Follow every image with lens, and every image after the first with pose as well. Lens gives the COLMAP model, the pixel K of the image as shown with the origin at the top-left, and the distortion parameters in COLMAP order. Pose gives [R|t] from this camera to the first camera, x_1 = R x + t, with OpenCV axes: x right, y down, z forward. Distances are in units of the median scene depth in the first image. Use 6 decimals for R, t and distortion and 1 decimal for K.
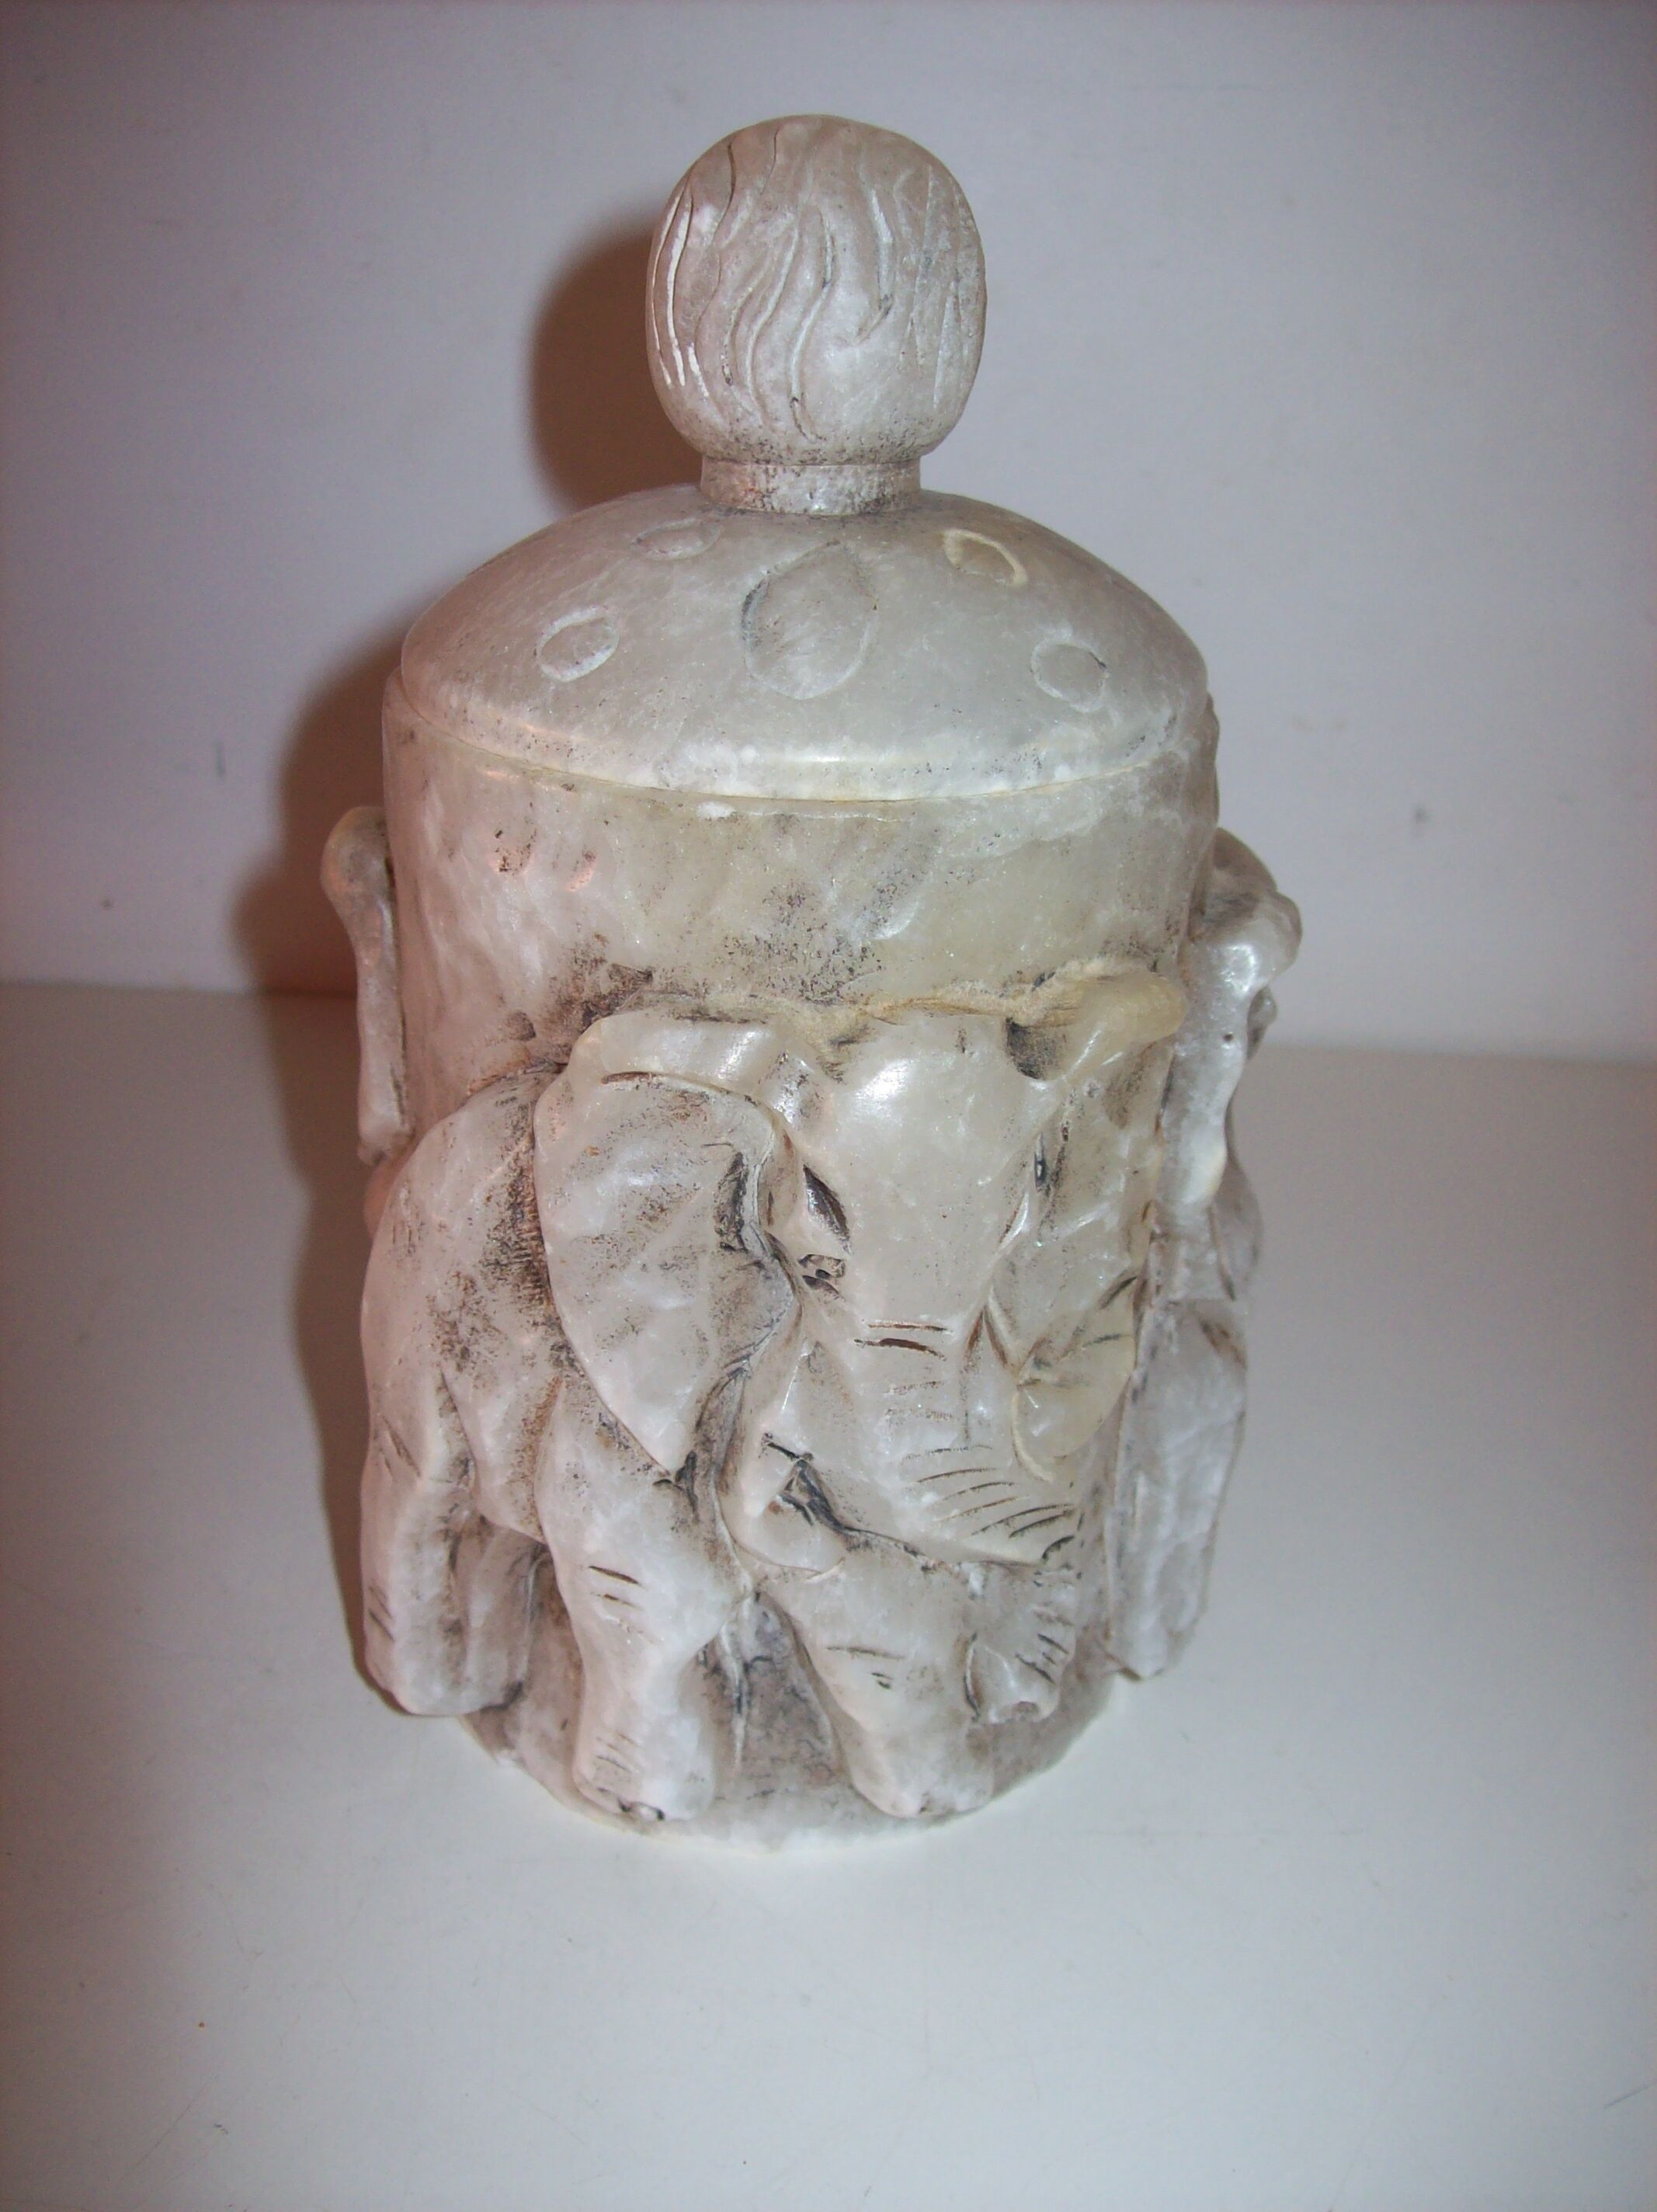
lens RADIAL K [[2305.6, 0, 828.5], [0, 2305.6, 1106.0], [0, 0, 1]] dist [-0.159151, -0.006194]
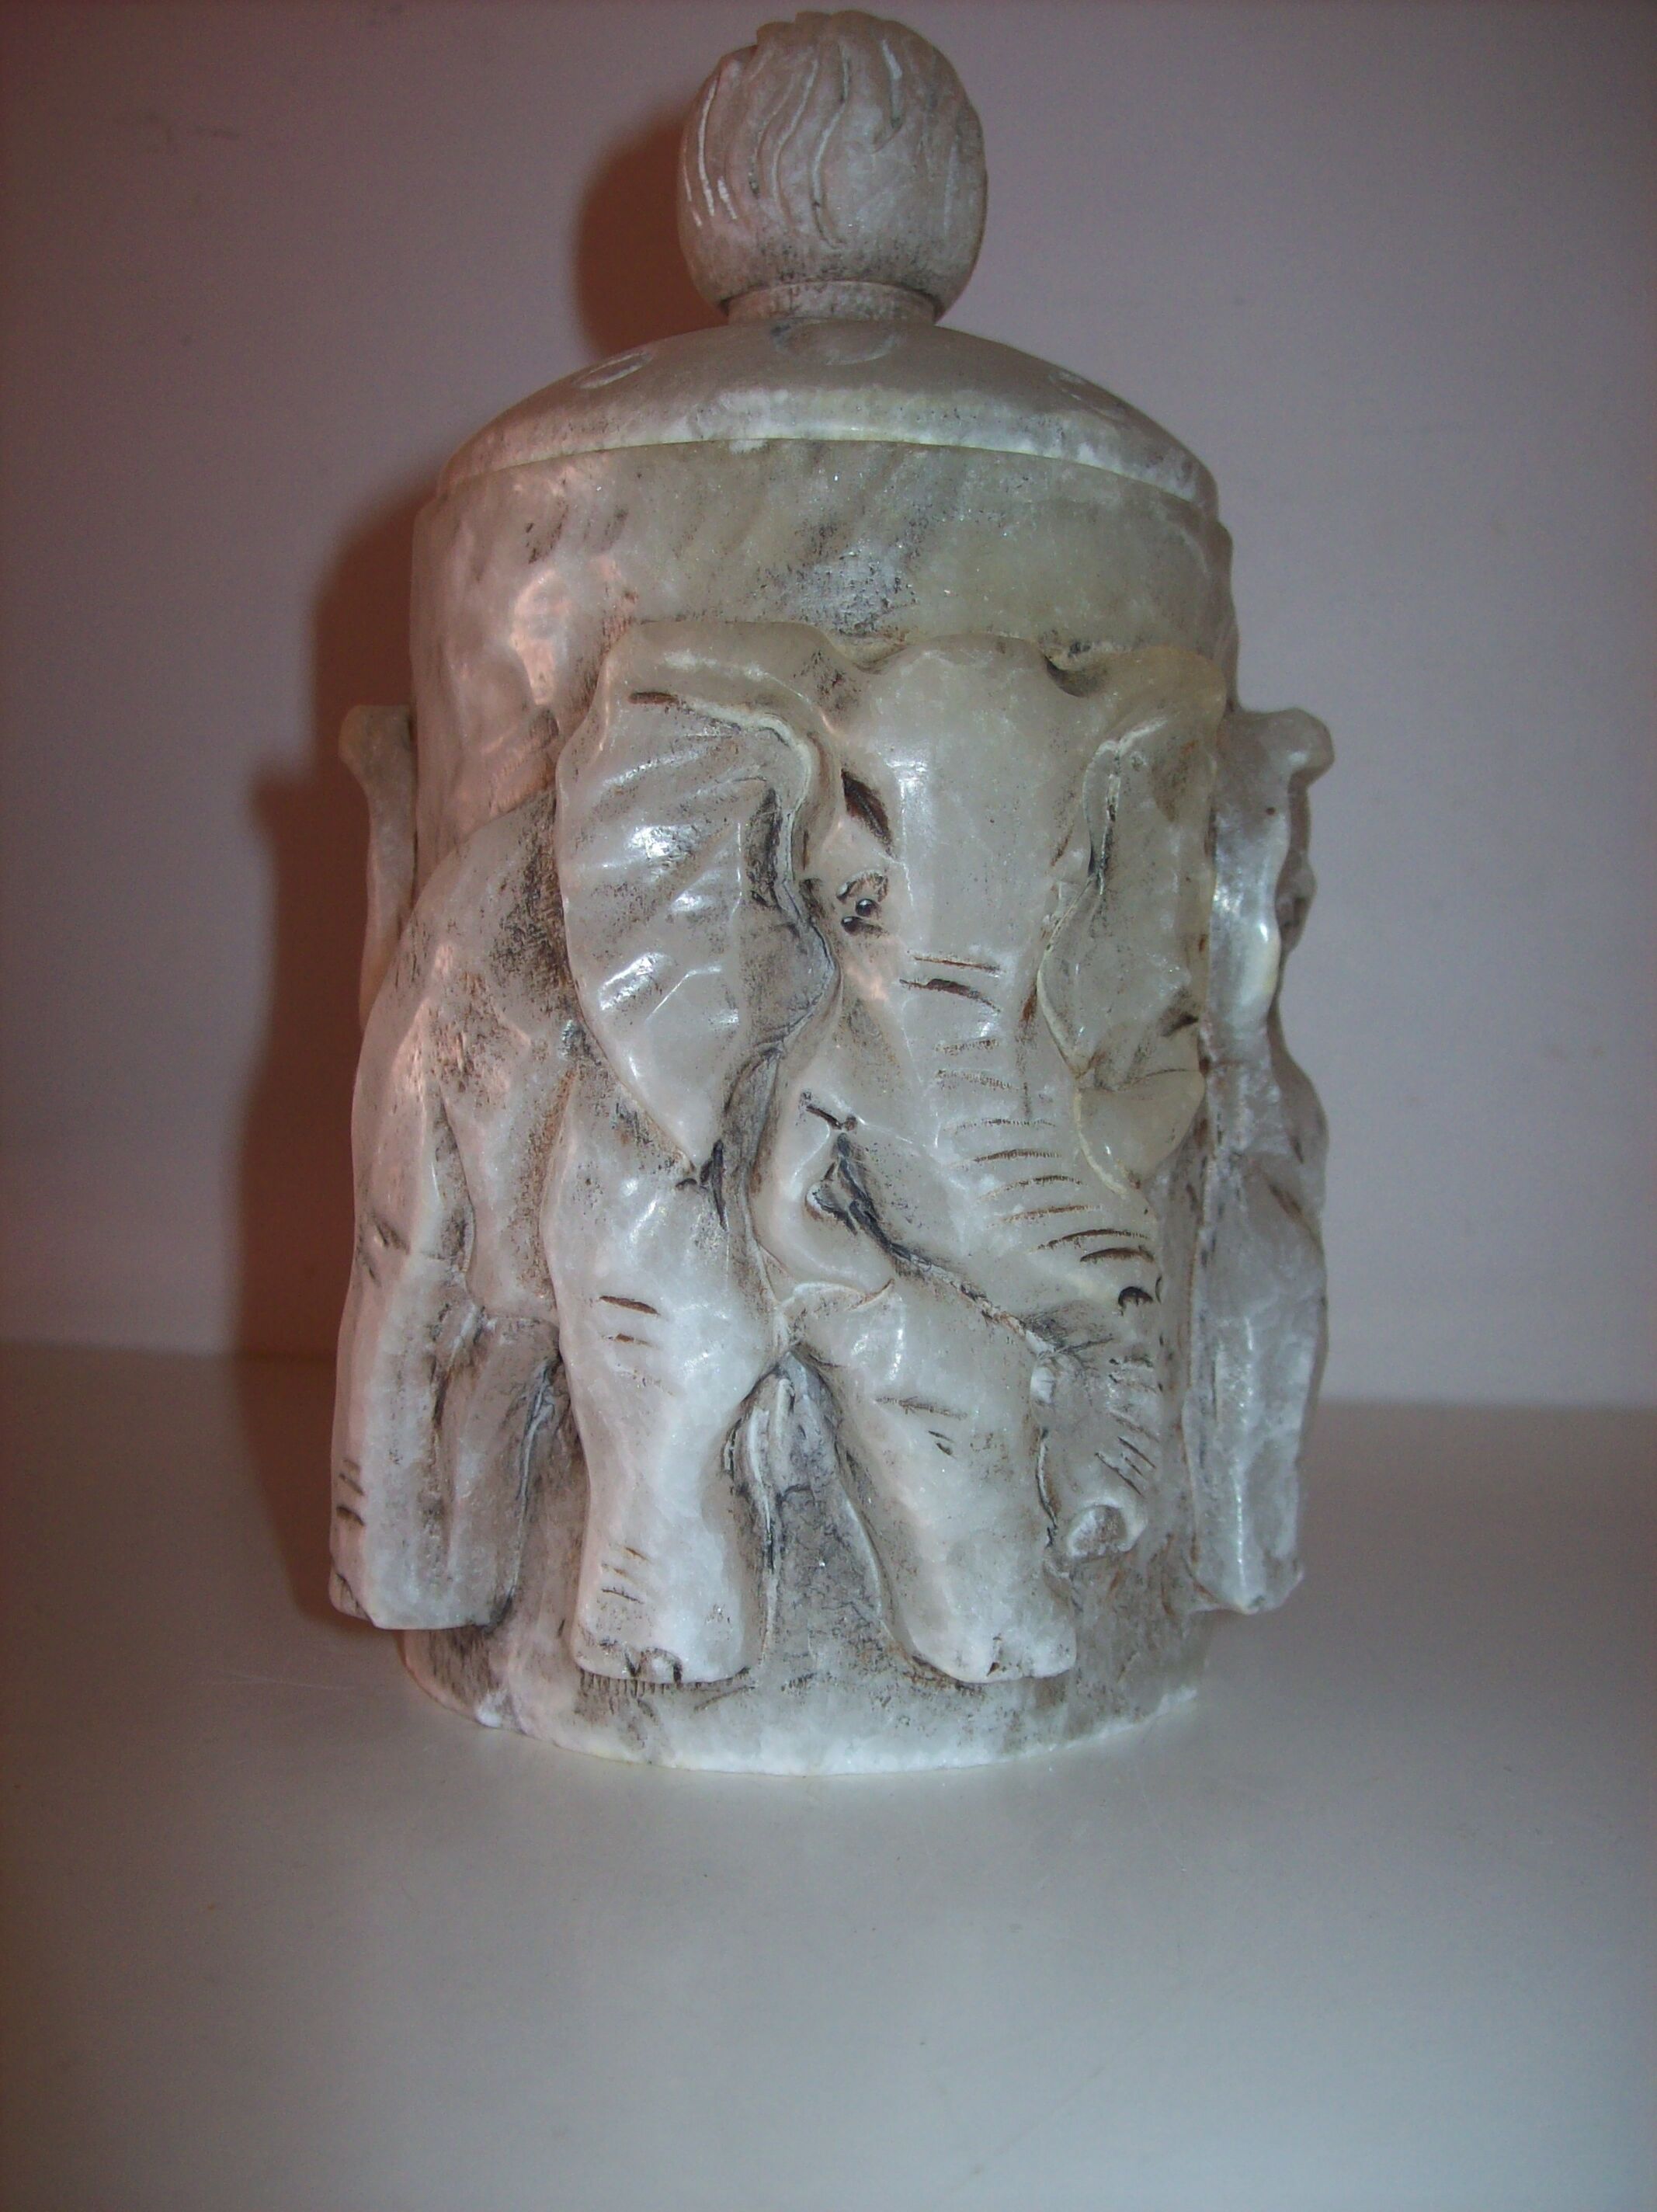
lens RADIAL K [[2257.5, 0, 828.5], [0, 2257.5, 1106.0], [0, 0, 1]] dist [-0.149821, -0.001443]
pose [[0.999815, -0.016489, 0.009947, -0.025501], [0.019057, 0.921461, -0.388003, 0.473481], [-0.002768, 0.388121, 0.921604, 0.186682]]
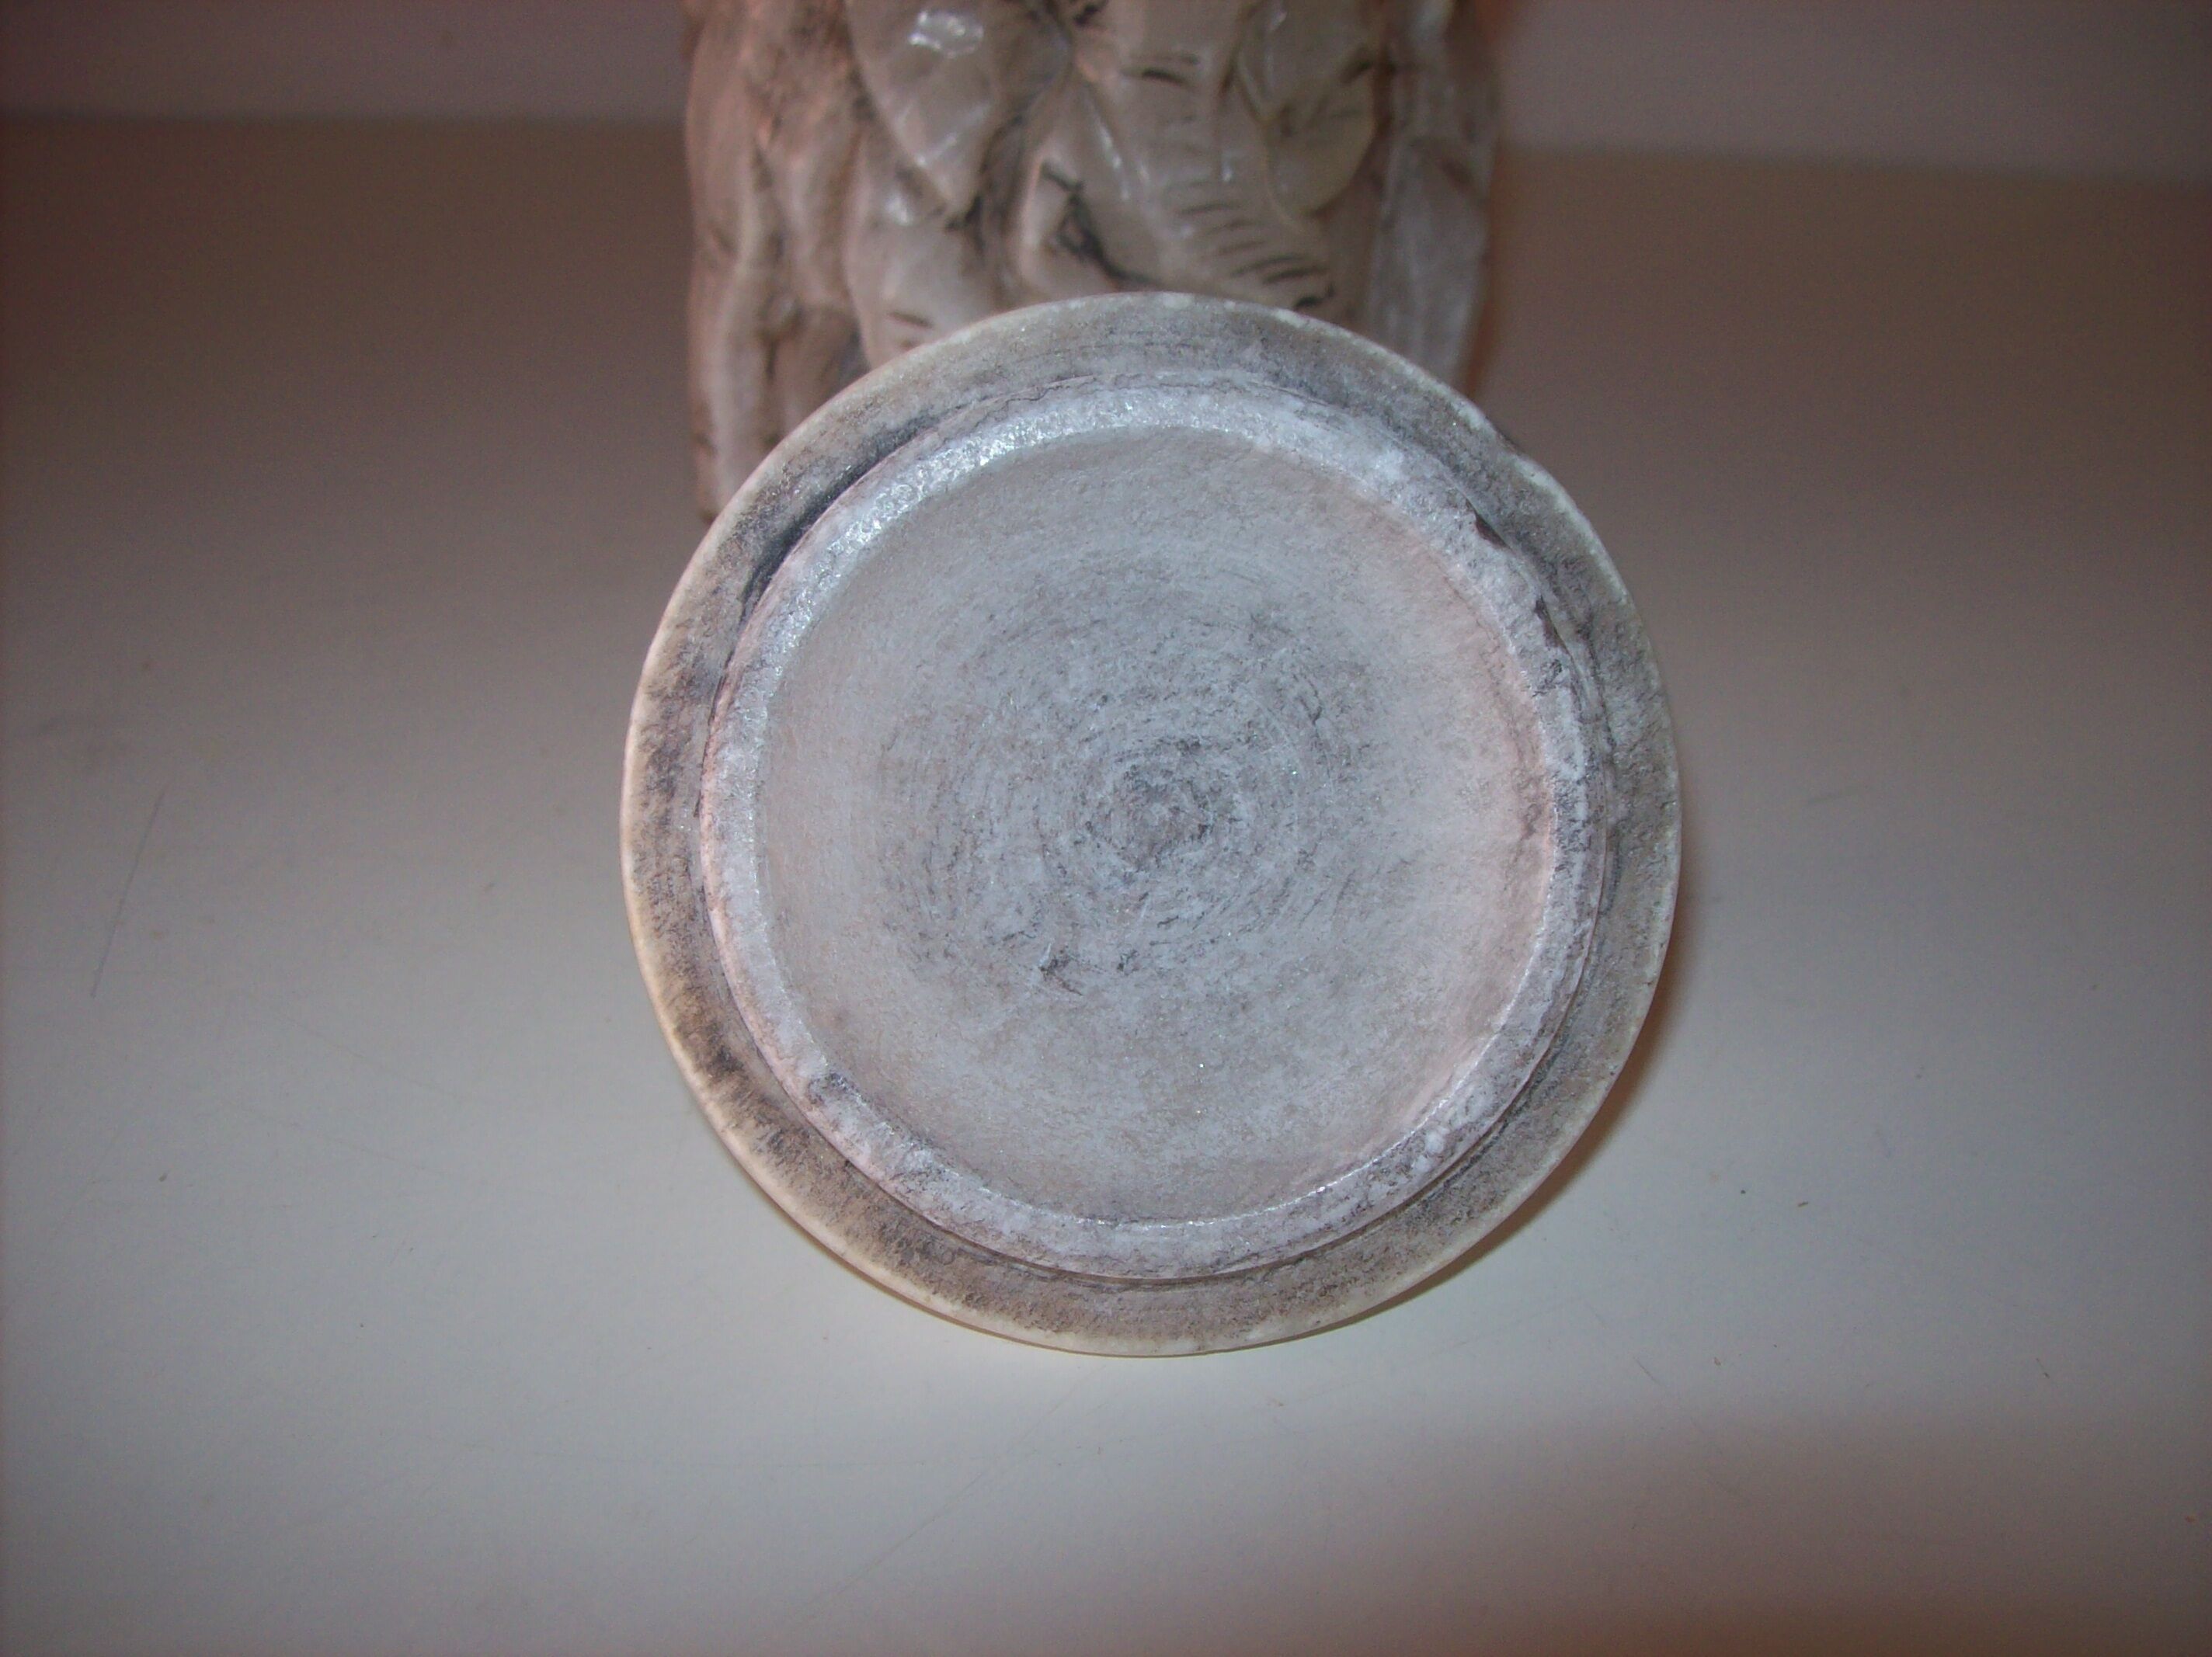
lens RADIAL K [[2257.5, 0, 1106.0], [0, 2257.5, 828.5], [0, 0, 1]] dist [-0.149821, -0.001443]
pose [[0.999587, -0.007306, -0.027794, 0.031579], [0.010696, 0.992241, 0.123870, 0.321792], [0.026673, -0.124116, 0.991909, -0.122730]]
